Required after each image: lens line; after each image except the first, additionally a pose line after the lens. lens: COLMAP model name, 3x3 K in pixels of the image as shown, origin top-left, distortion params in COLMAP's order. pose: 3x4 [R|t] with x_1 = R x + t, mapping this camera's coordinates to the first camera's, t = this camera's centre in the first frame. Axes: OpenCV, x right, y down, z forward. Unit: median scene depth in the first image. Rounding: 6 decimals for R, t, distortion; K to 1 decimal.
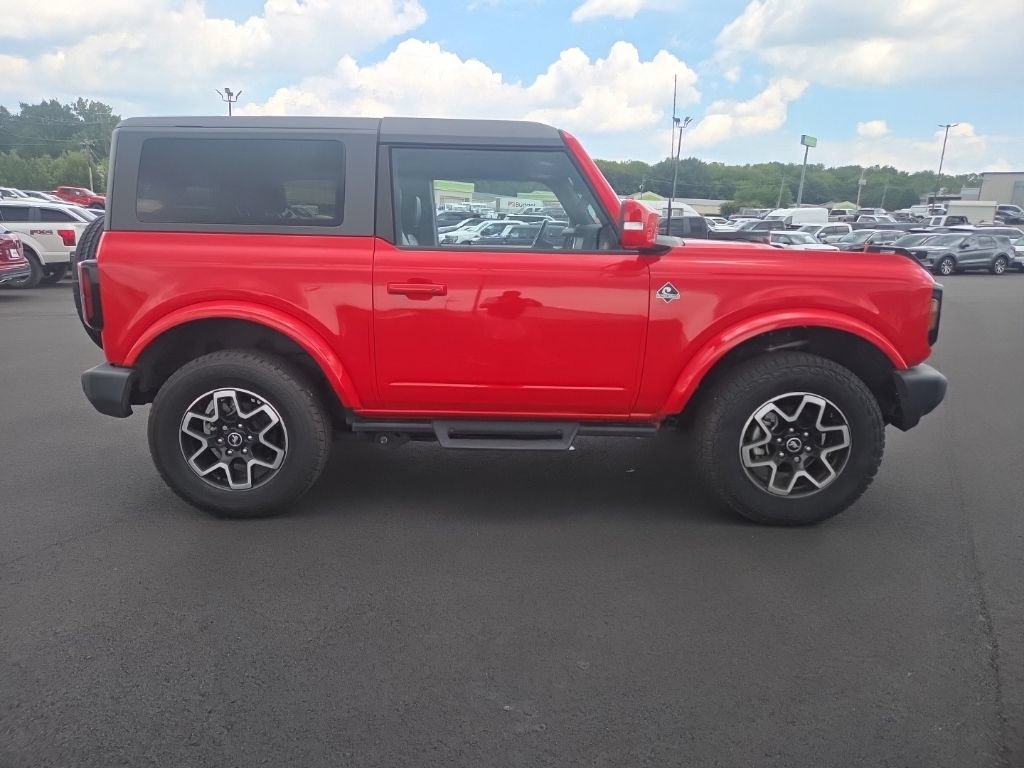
lens RADIAL K [[694.8, 0, 494.0], [0, 694.8, 362.5], [0, 0, 1]] dist [0.066911, -0.055640]
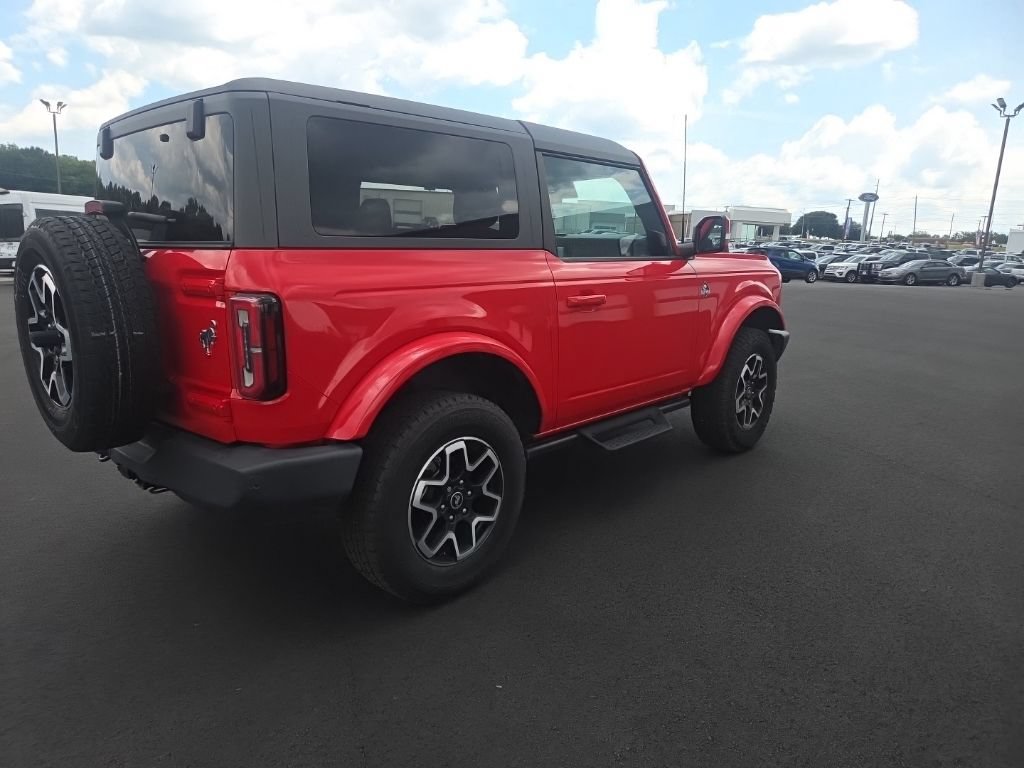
lens RADIAL K [[694.8, 0, 502.2], [0, 694.8, 379.0], [0, 0, 1]] dist [0.066911, -0.055640]
pose [[0.664513, -0.153458, 0.731350, -0.916254], [0.139825, 0.986936, 0.080041, -0.088949], [-0.734079, 0.049073, 0.677289, 0.402348]]
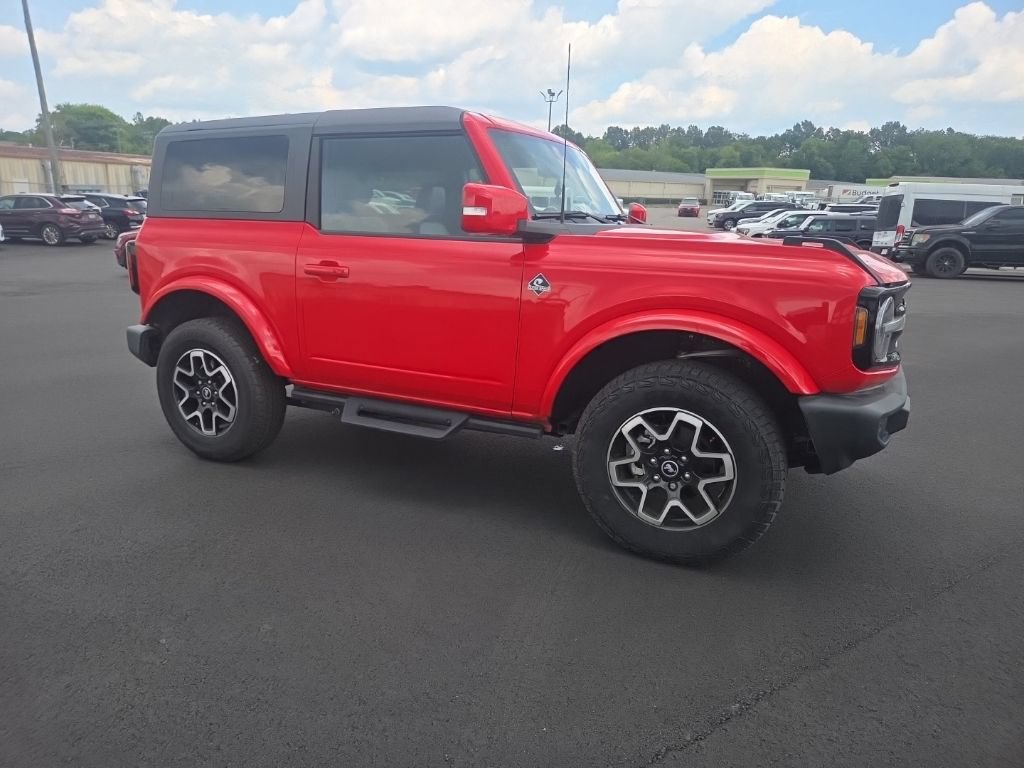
lens RADIAL K [[694.8, 0, 493.6], [0, 694.8, 375.4], [0, 0, 1]] dist [0.066911, -0.055640]
pose [[0.898539, 0.096677, -0.428113, 0.578820], [-0.085428, 0.995307, 0.045462, -0.016241], [0.430499, -0.004277, 0.902581, 0.135363]]
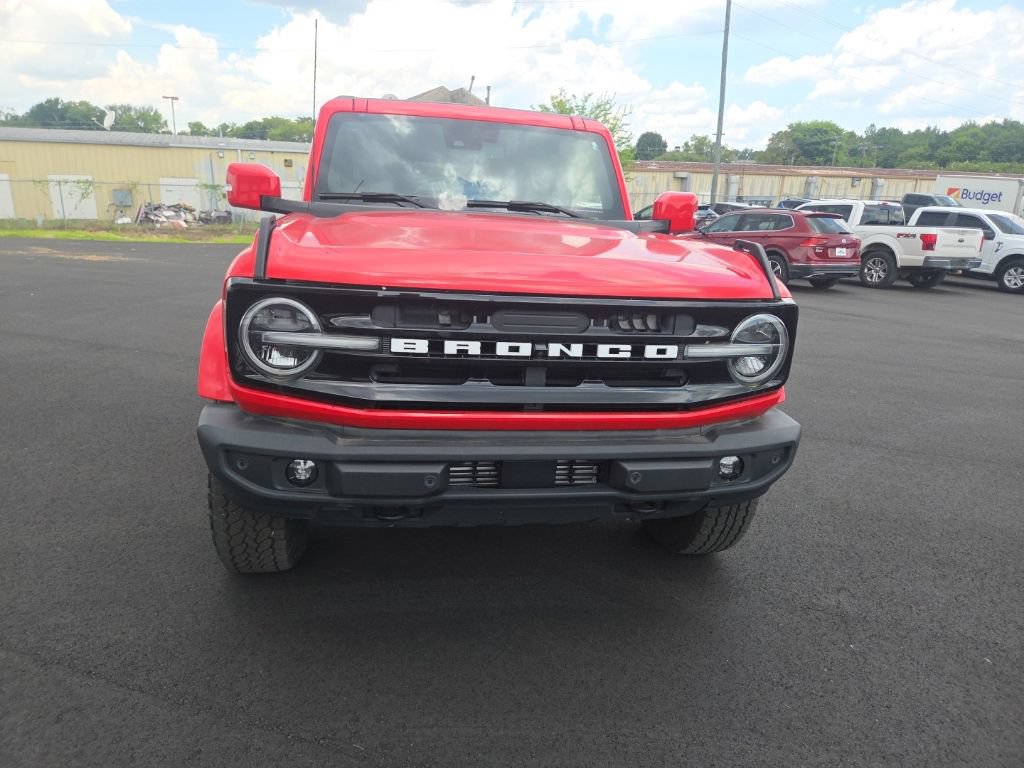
lens RADIAL K [[707.5, 0, 505.2], [0, 707.5, 383.3], [0, 0, 1]] dist [-0.001409, -0.003548]
pose [[0.200596, 0.228821, -0.952577, 1.090990], [-0.219235, 0.958166, 0.183996, -0.162072], [0.954828, 0.171930, 0.242369, 0.941218]]
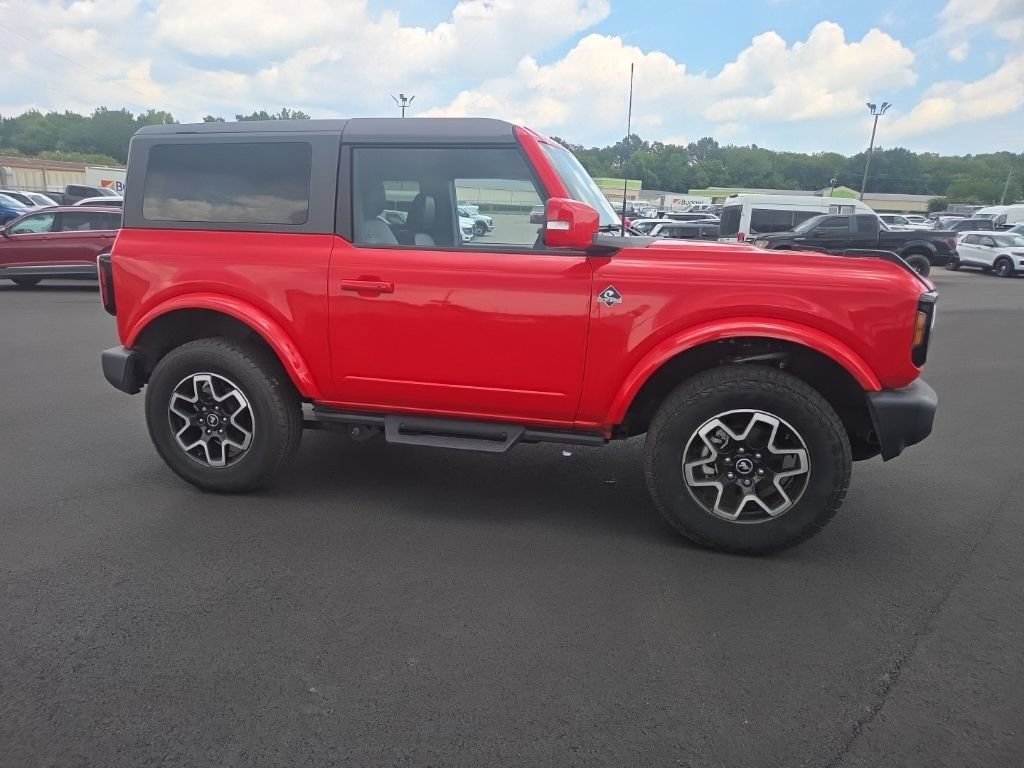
lens RADIAL K [[694.8, 0, 495.7], [0, 694.8, 380.4], [0, 0, 1]] dist [0.066911, -0.055640]
pose [[0.972047, 0.053480, -0.228615, 0.309582], [-0.047696, 0.998388, 0.030757, -0.007093], [0.229892, -0.018994, 0.973031, 0.036135]]
